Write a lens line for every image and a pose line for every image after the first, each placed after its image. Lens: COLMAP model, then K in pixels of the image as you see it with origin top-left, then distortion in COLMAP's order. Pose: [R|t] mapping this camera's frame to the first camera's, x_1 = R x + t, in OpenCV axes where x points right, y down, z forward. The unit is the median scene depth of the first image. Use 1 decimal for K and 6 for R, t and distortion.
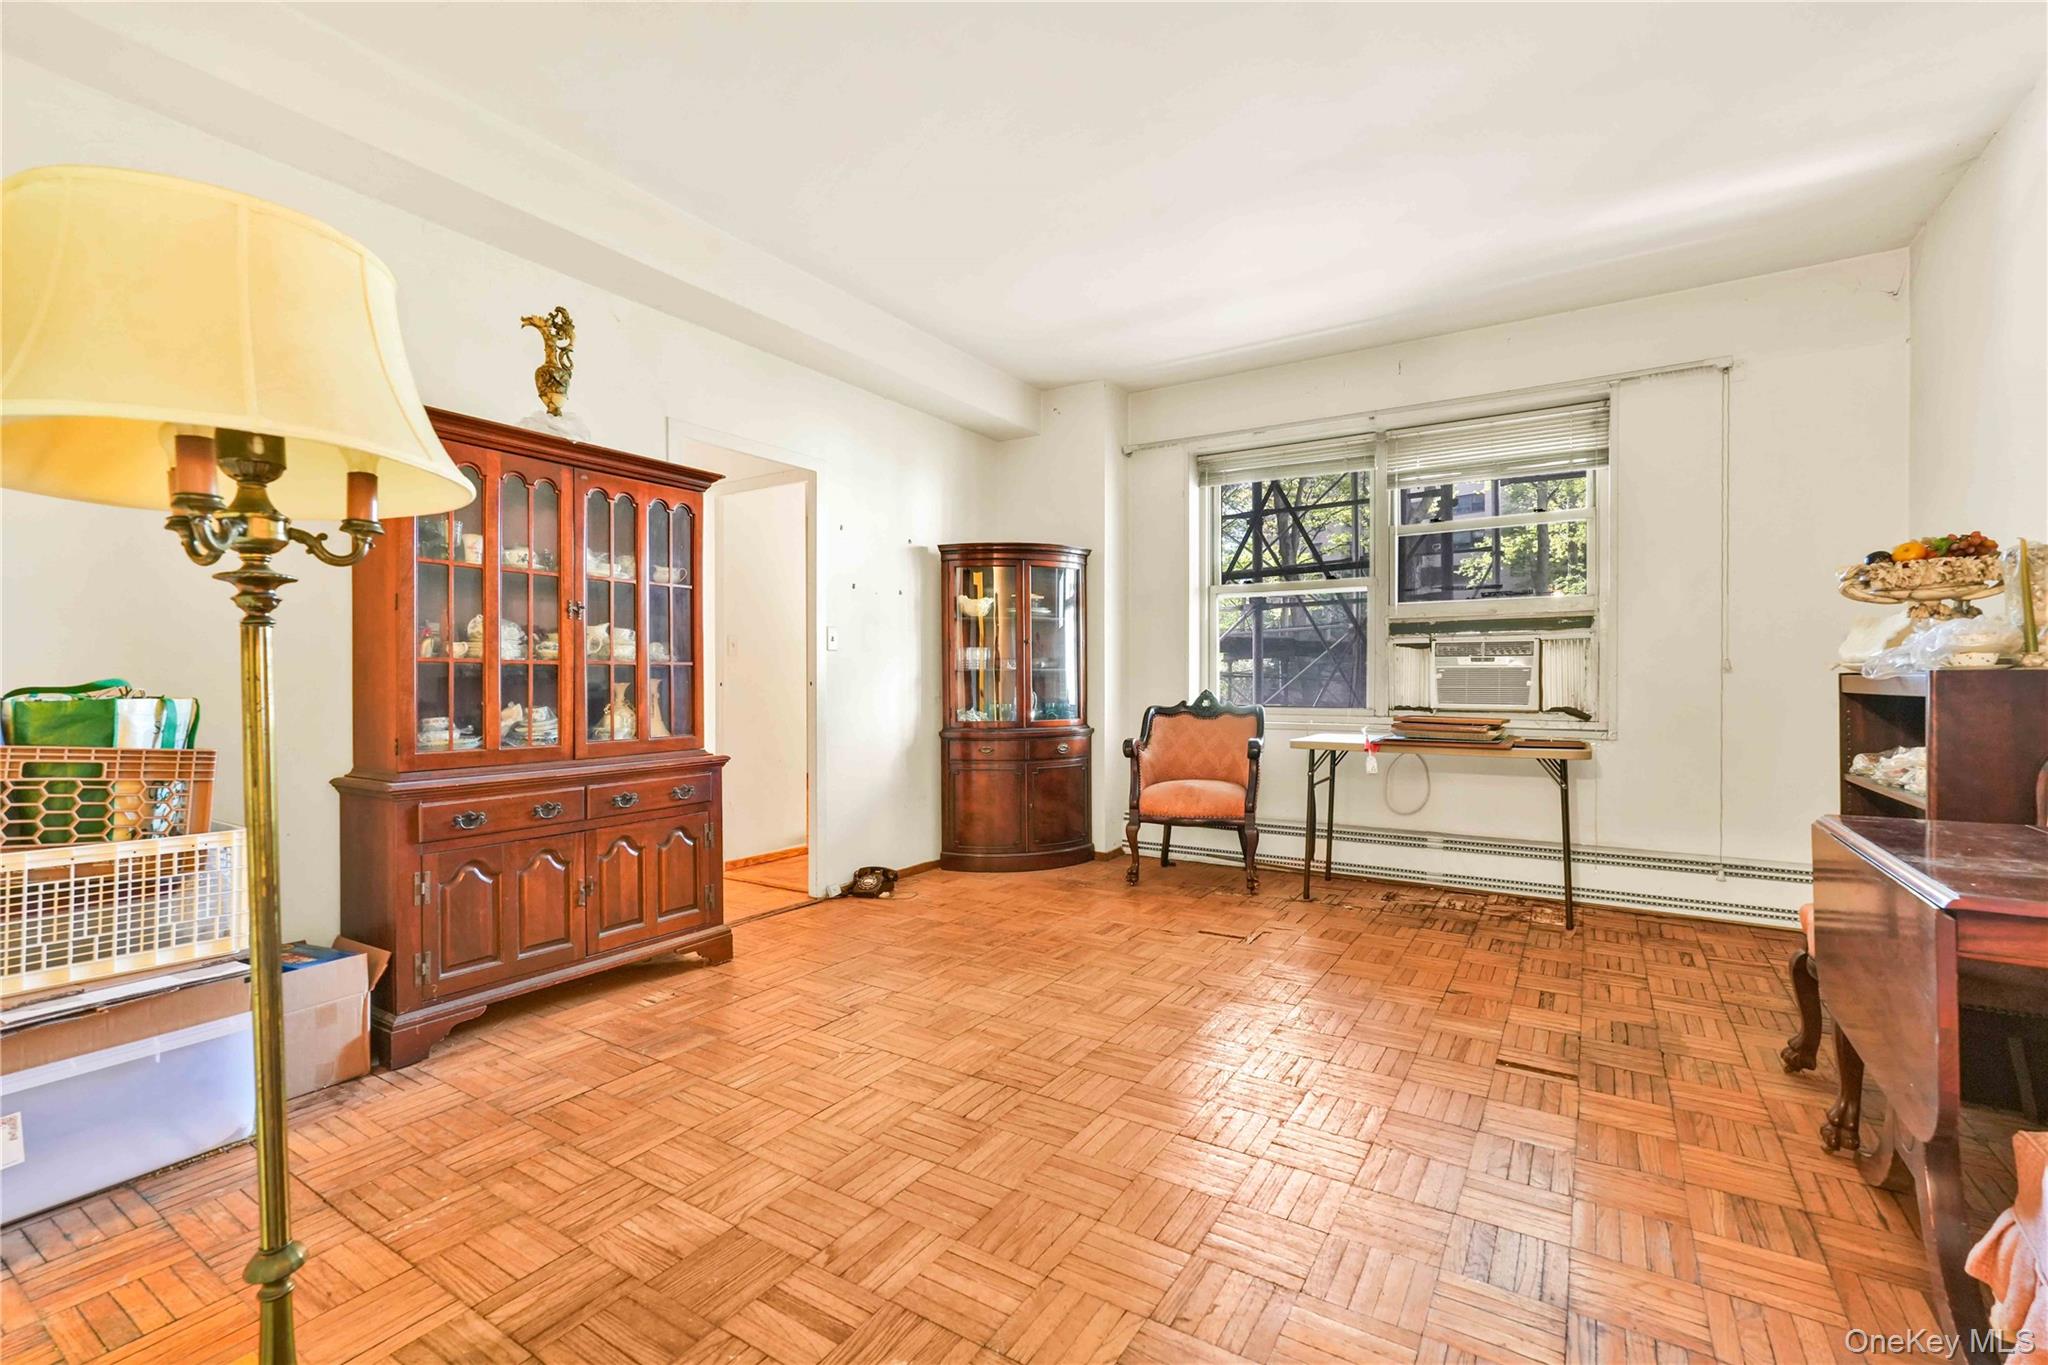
lens RADIAL K [[889.5, 0, 1019.7], [0, 889.5, 683.1], [0, 0, 1]] dist [-0.000540, 0.000364]
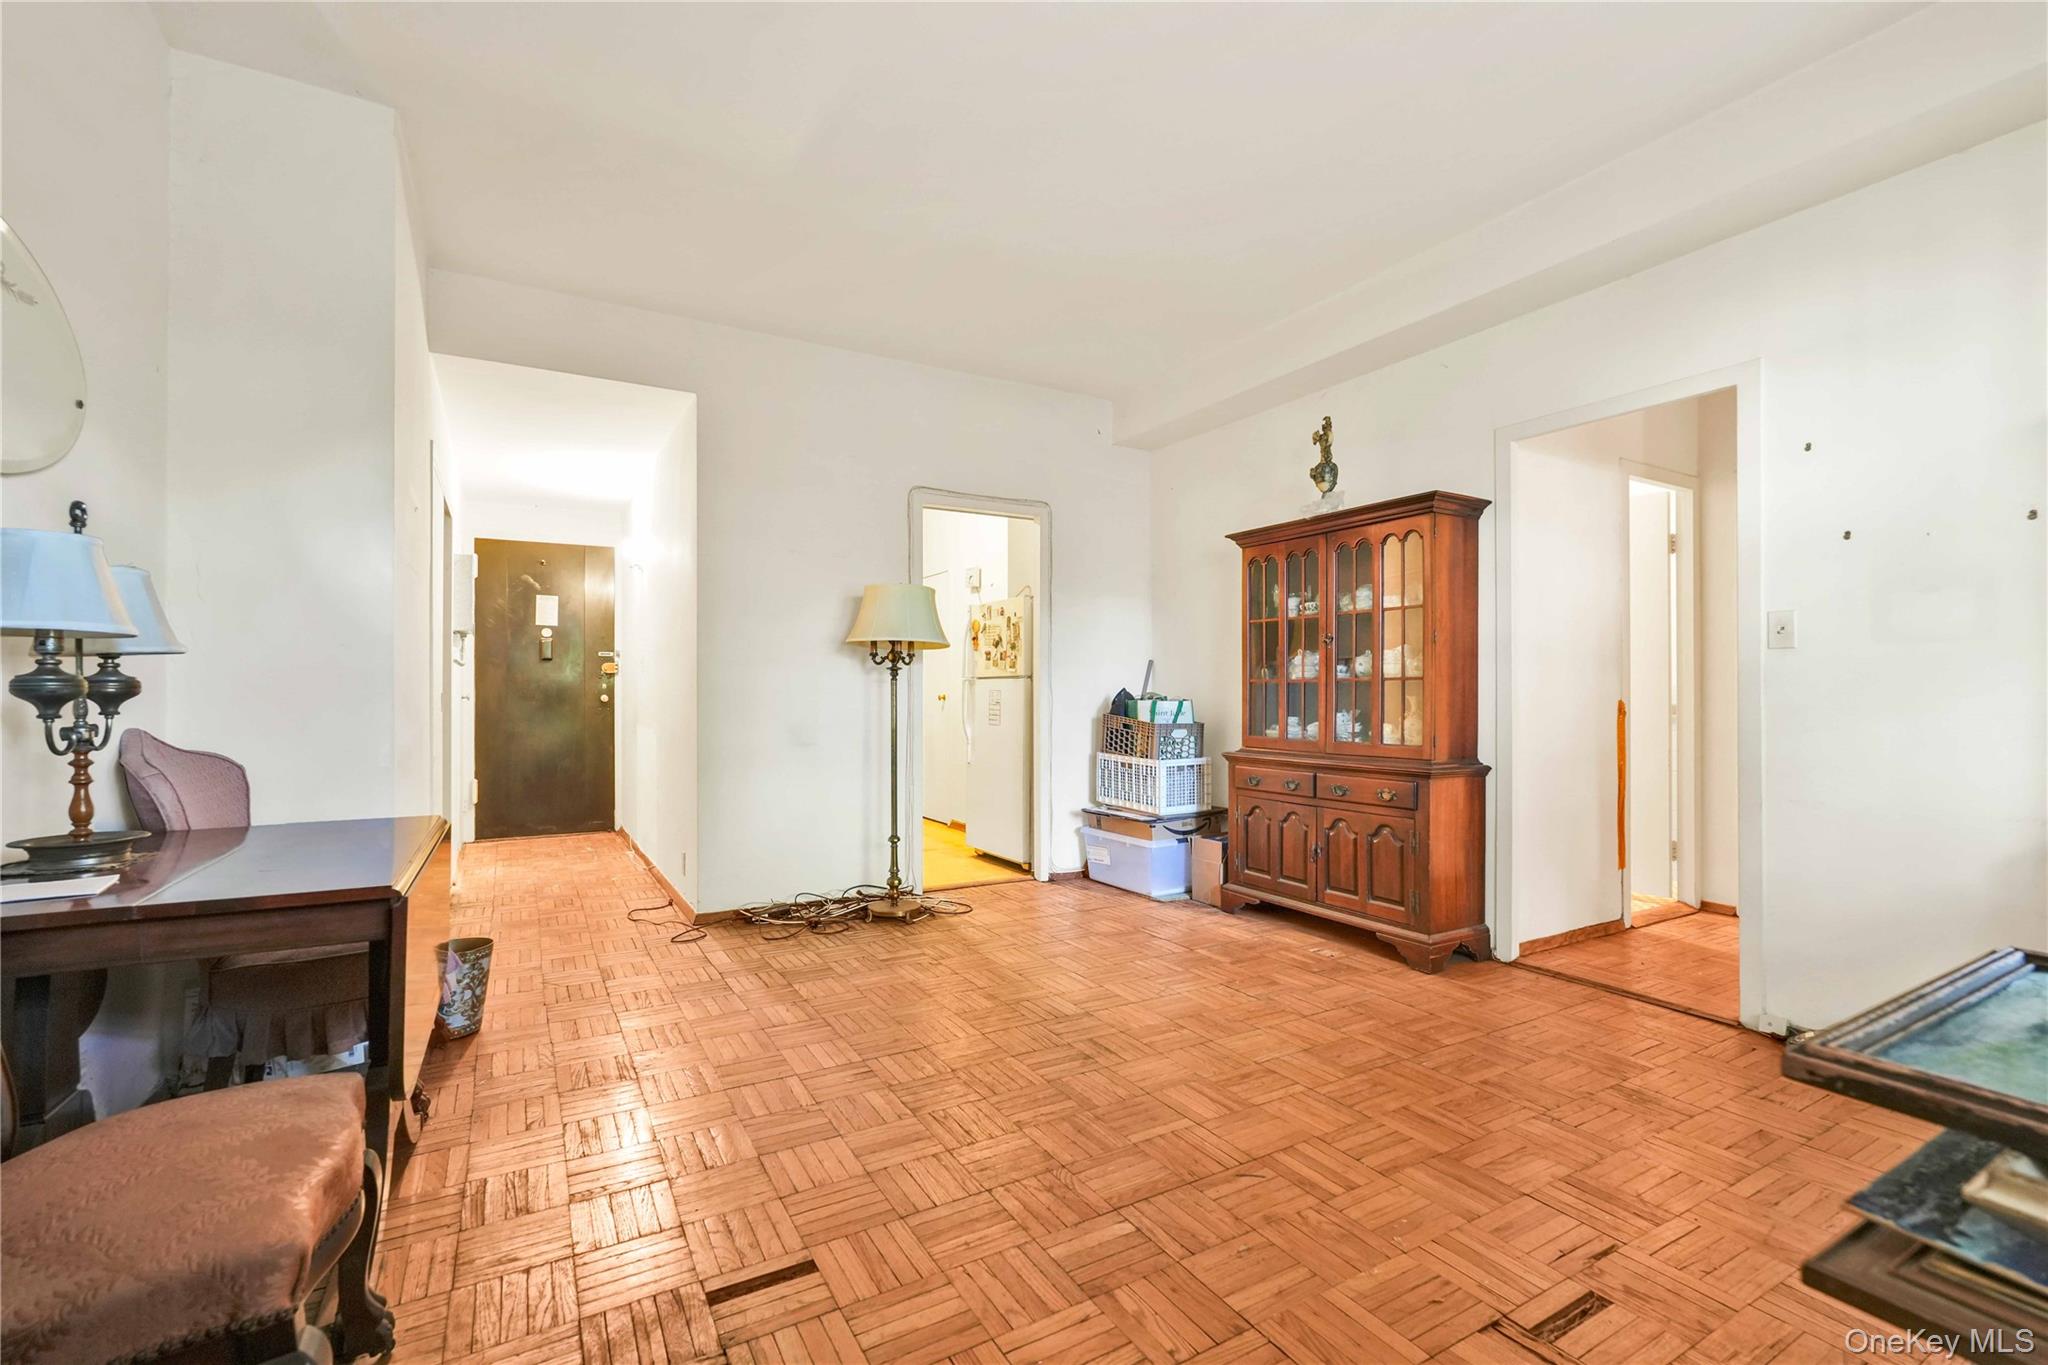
lens RADIAL K [[889.5, 0, 1019.7], [0, 889.5, 683.1], [0, 0, 1]] dist [-0.000540, 0.000364]
pose [[-0.458690, -0.008871, -0.888552, 0.956508], [-0.000045, 0.999950, -0.009959, -0.005139], [0.888596, -0.004528, -0.458668, 1.297860]]
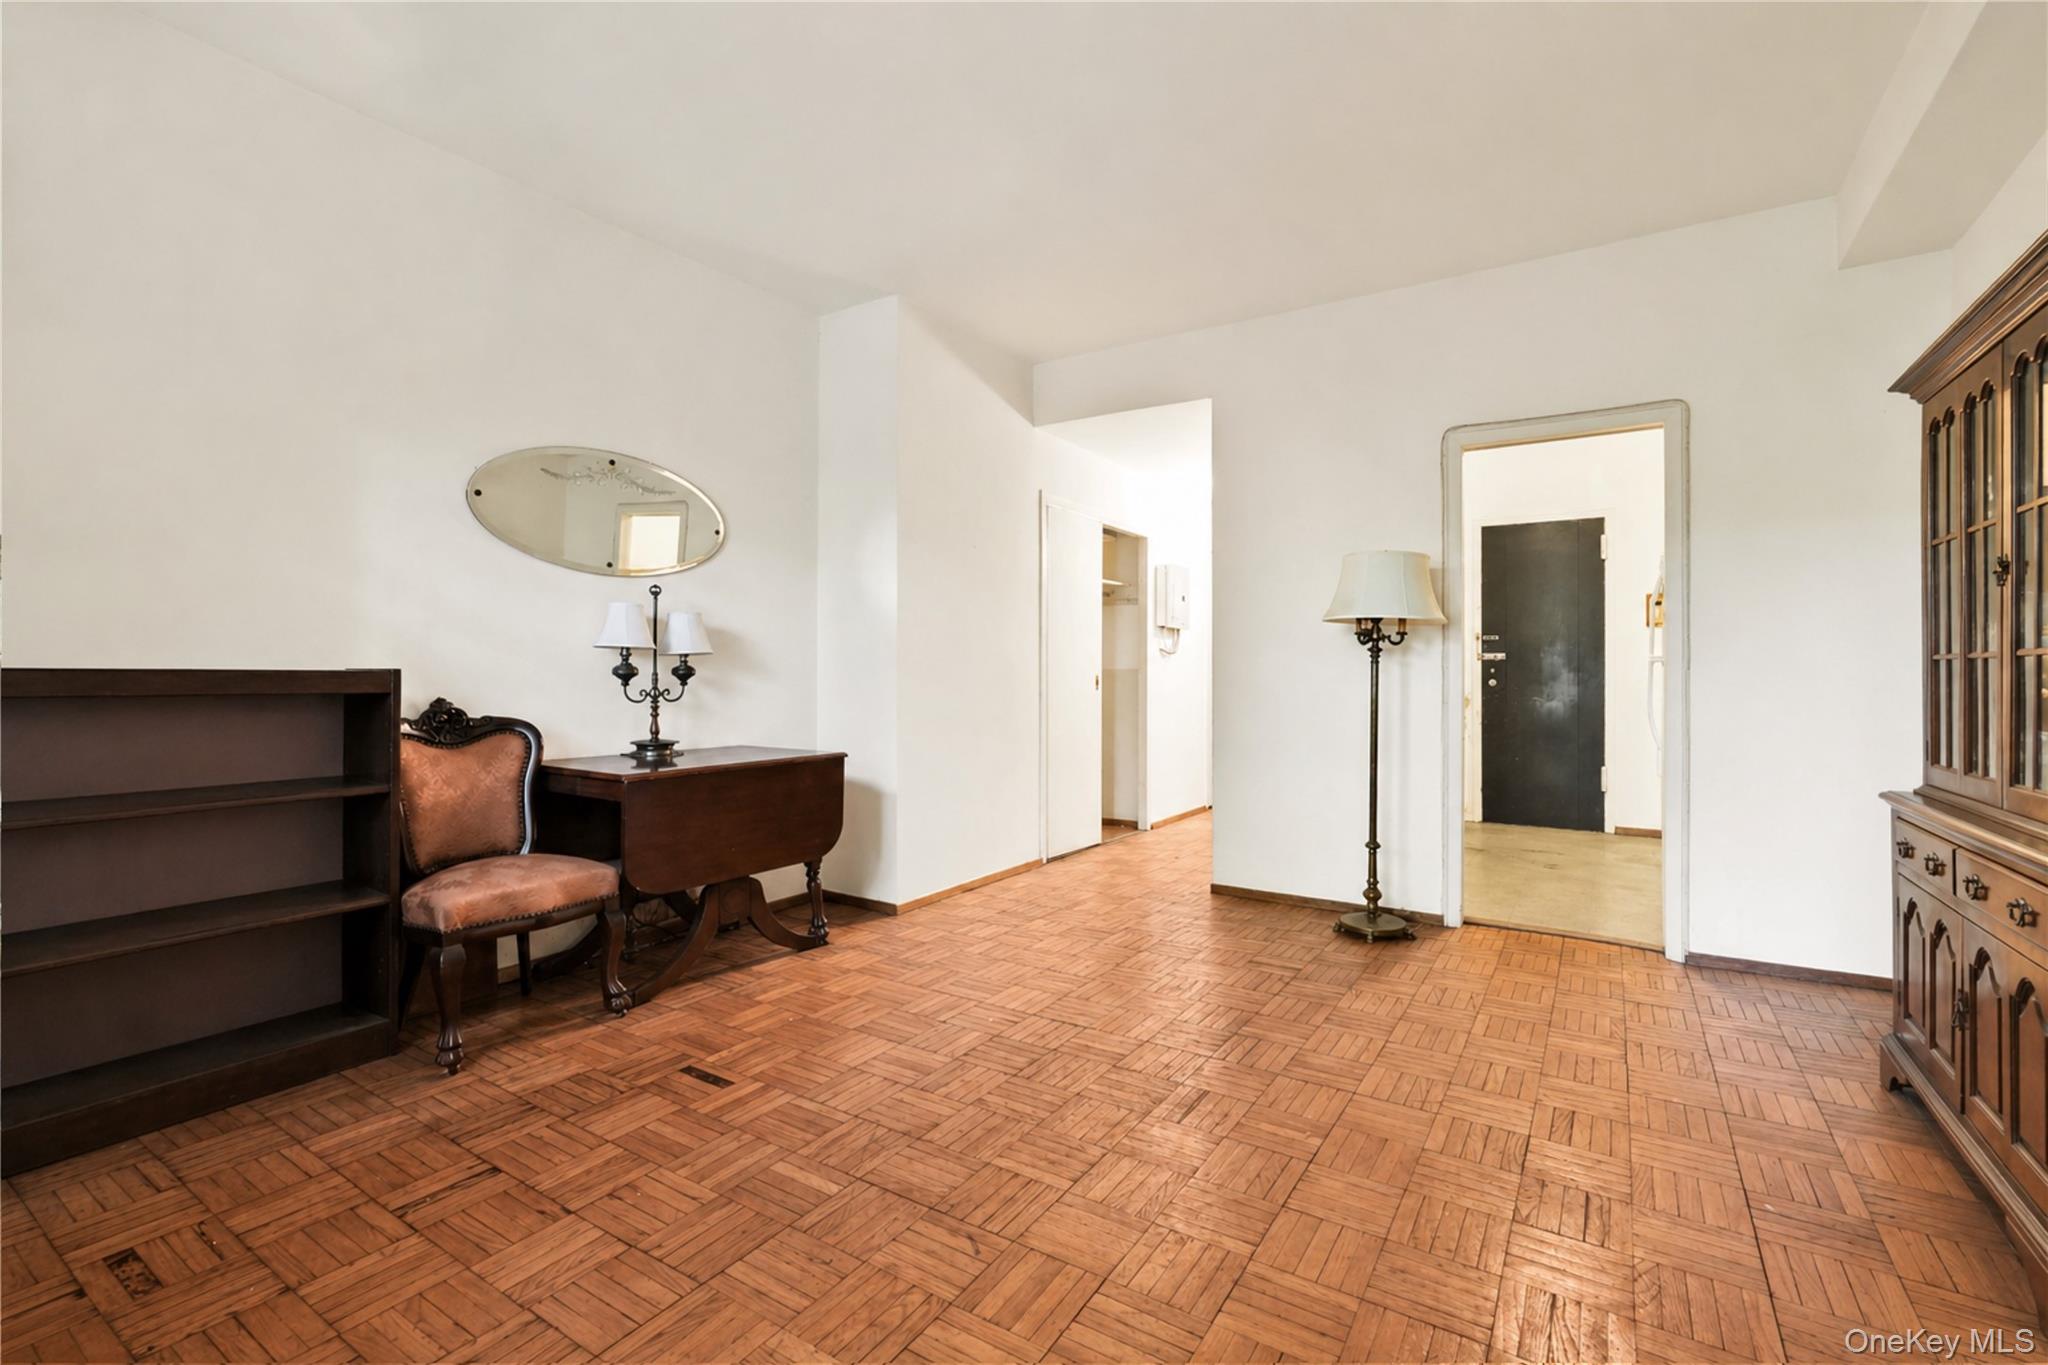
lens RADIAL K [[894.6, 0, 1032.8], [0, 894.6, 671.5], [0, 0, 1]] dist [0.000916, 0.000123]
pose [[-0.999917, -0.004290, -0.012171, 0.206182], [-0.004270, 0.999989, -0.001714, -0.008307], [0.012178, -0.001662, -0.999924, 1.746477]]
